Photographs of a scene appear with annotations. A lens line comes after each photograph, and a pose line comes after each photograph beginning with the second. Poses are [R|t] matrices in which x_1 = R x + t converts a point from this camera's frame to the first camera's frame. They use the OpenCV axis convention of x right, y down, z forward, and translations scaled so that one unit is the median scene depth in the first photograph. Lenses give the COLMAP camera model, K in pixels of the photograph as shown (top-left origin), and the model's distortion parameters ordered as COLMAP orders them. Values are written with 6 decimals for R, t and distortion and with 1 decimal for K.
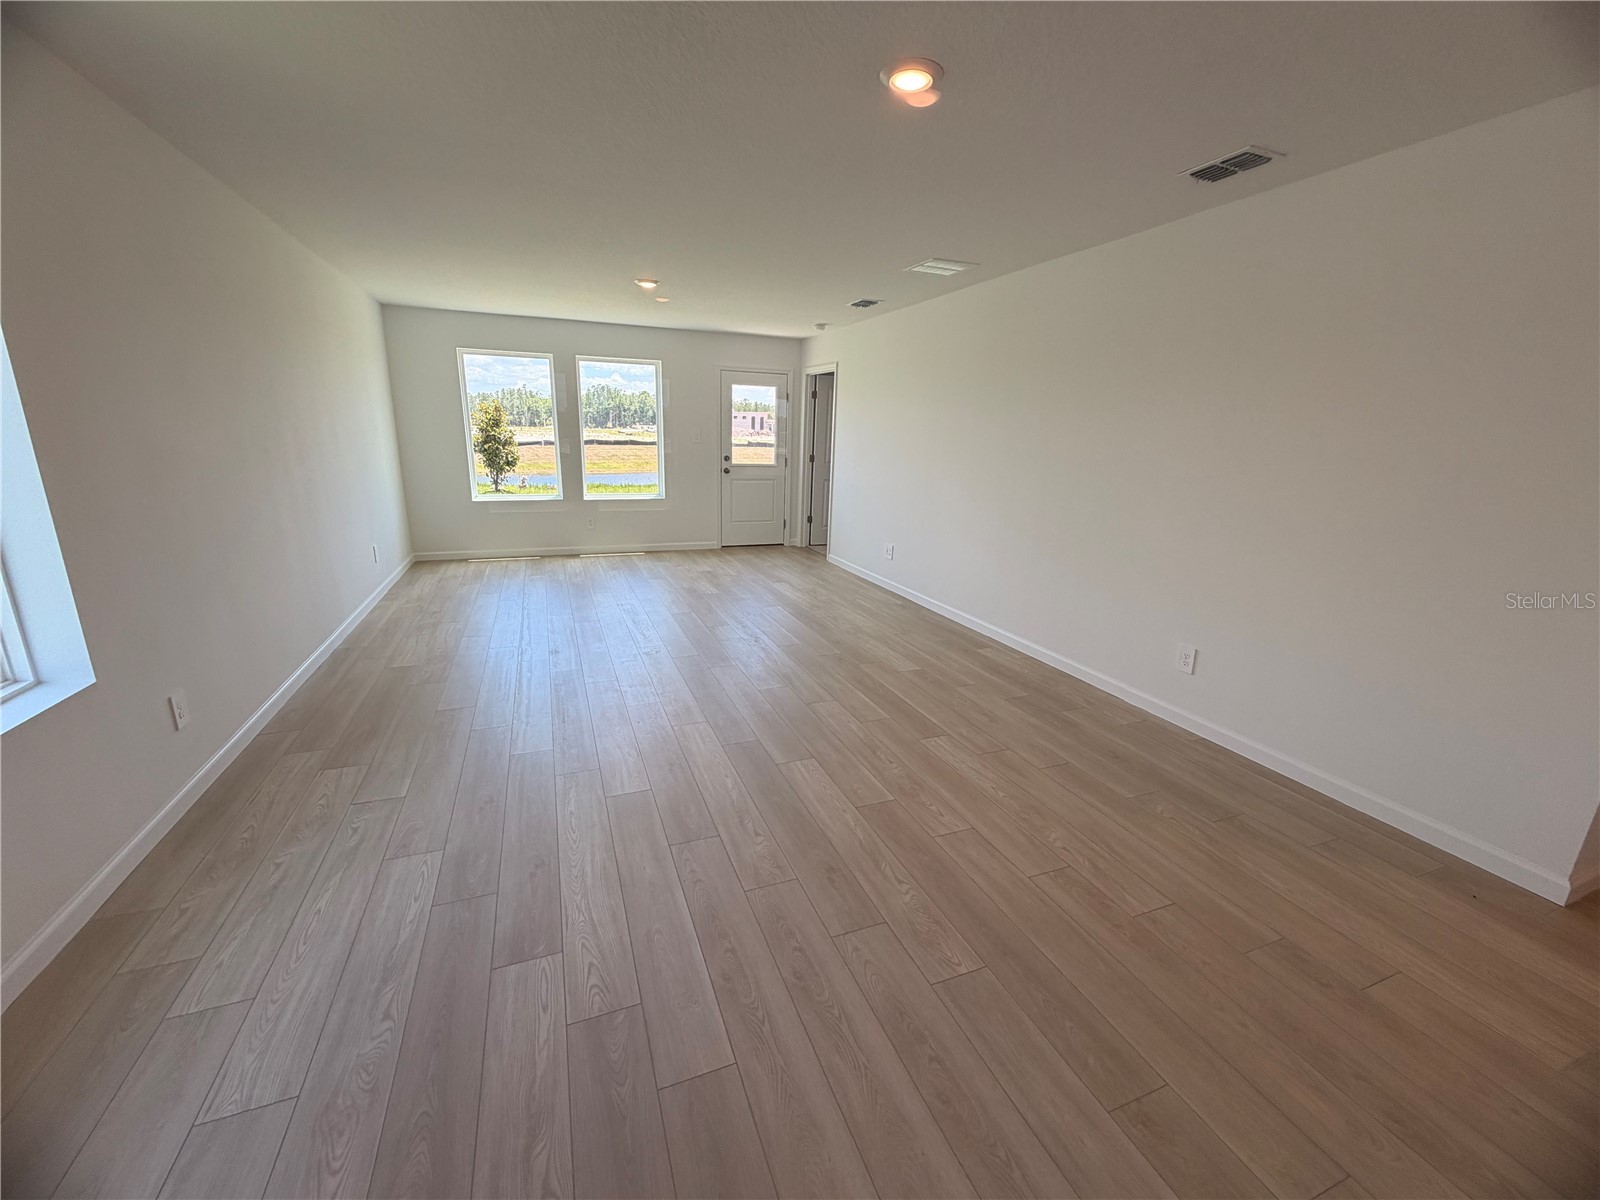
lens RADIAL K [[637.2, 0, 796.1], [0, 637.2, 601.9], [0, 0, 1]] dist [0.000802, 0.000136]
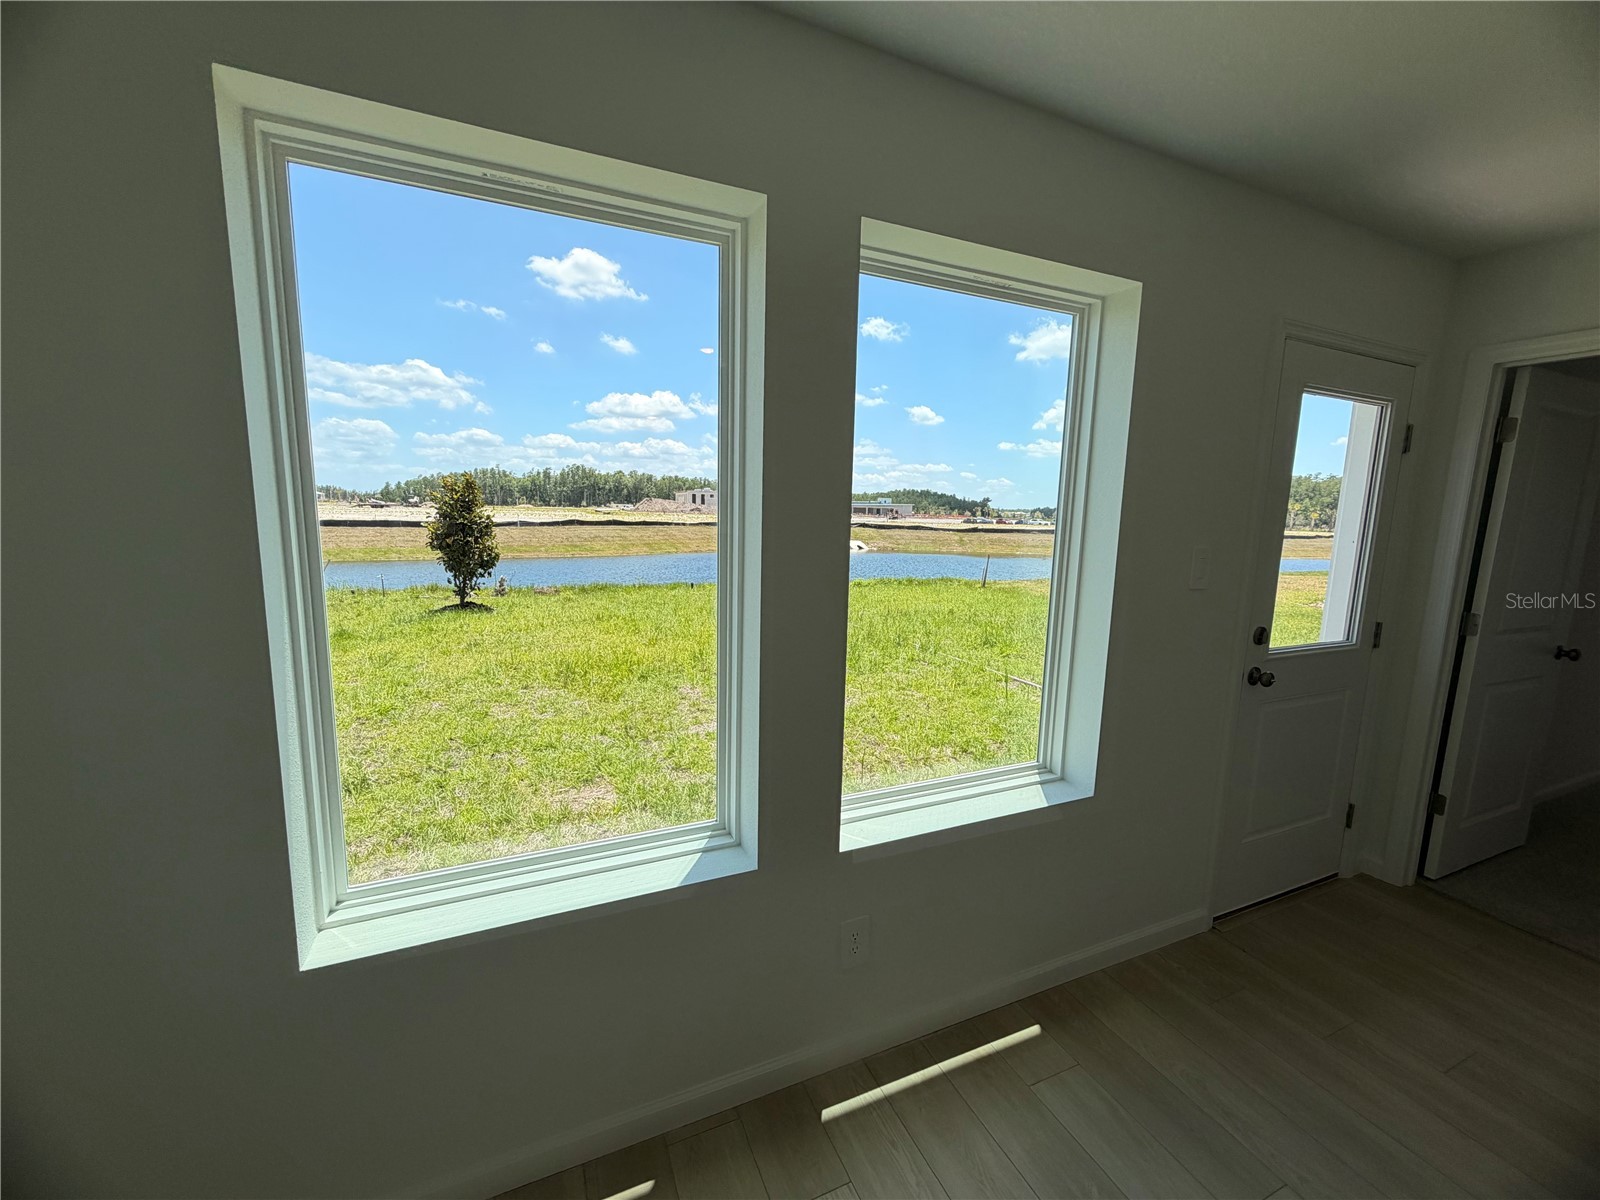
lens RADIAL K [[637.2, 0, 796.1], [0, 637.2, 601.9], [0, 0, 1]] dist [0.000802, 0.000136]
pose [[0.998949, -0.008237, 0.045084, -0.334442], [0.013455, 0.993076, -0.116697, -0.208546], [-0.043811, 0.117181, 0.992144, 0.712407]]
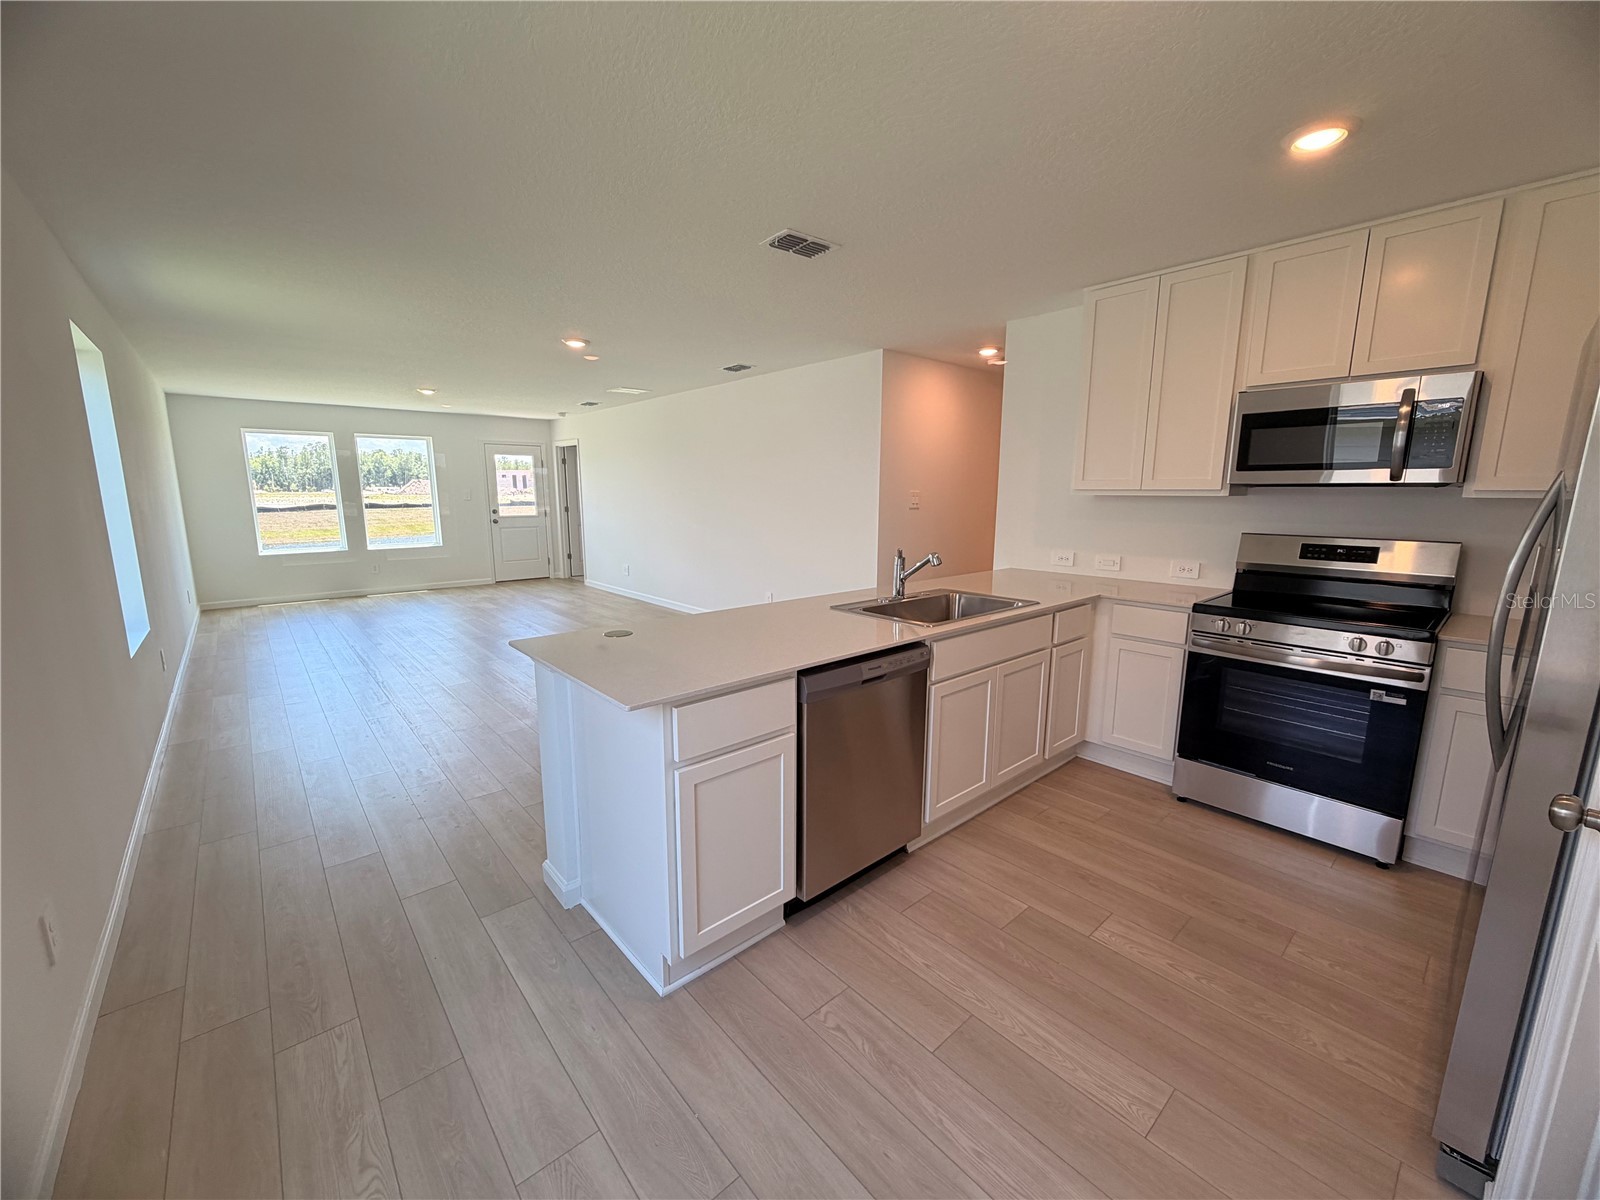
lens RADIAL K [[637.2, 0, 796.1], [0, 637.2, 601.9], [0, 0, 1]] dist [0.000802, 0.000136]
pose [[0.940924, -0.084822, 0.327823, 0.023521], [0.111268, 0.991808, -0.062739, 0.095986], [-0.319816, 0.095509, 0.942654, -0.357360]]
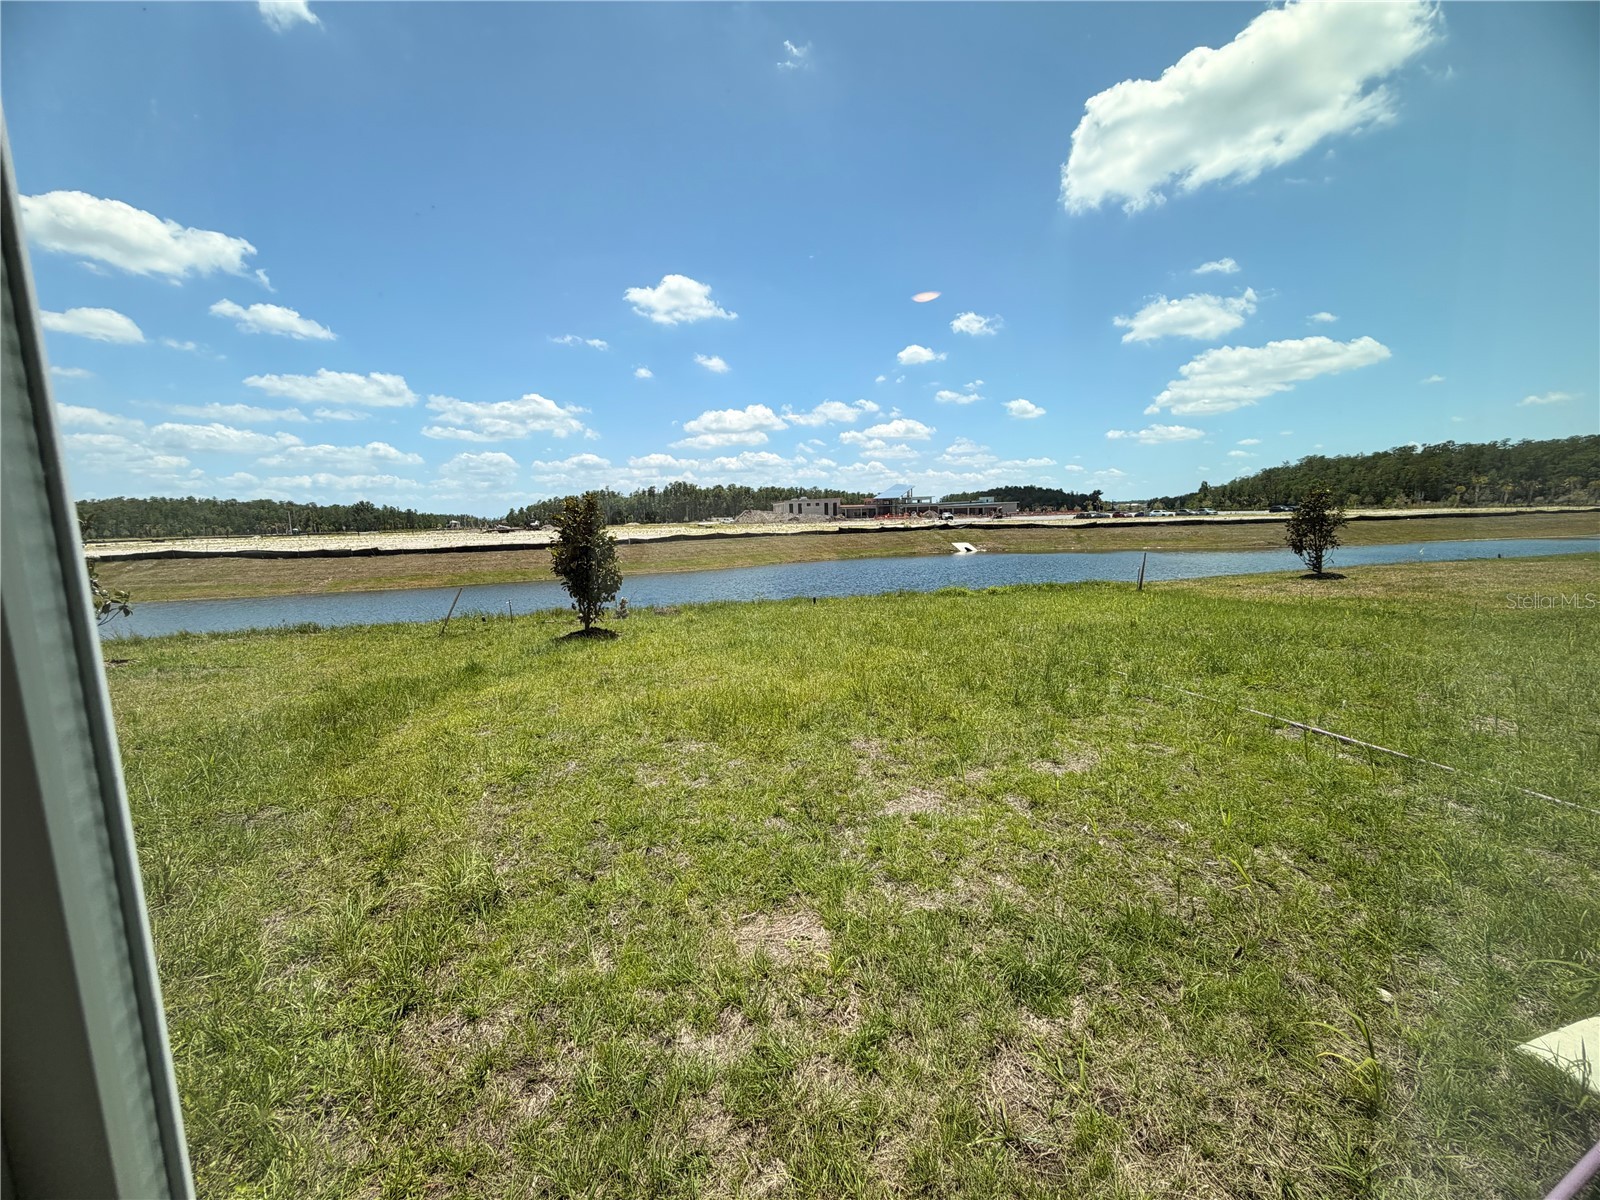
lens RADIAL K [[634.8, 0, 798.7], [0, 634.8, 615.3], [0, 0, 1]] dist [-0.000444, 0.000005]
pose [[0.993730, -0.038203, -0.105082, -0.421205], [0.026698, 0.993706, -0.108793, -0.252151], [0.108576, 0.105306, 0.988495, 0.858834]]
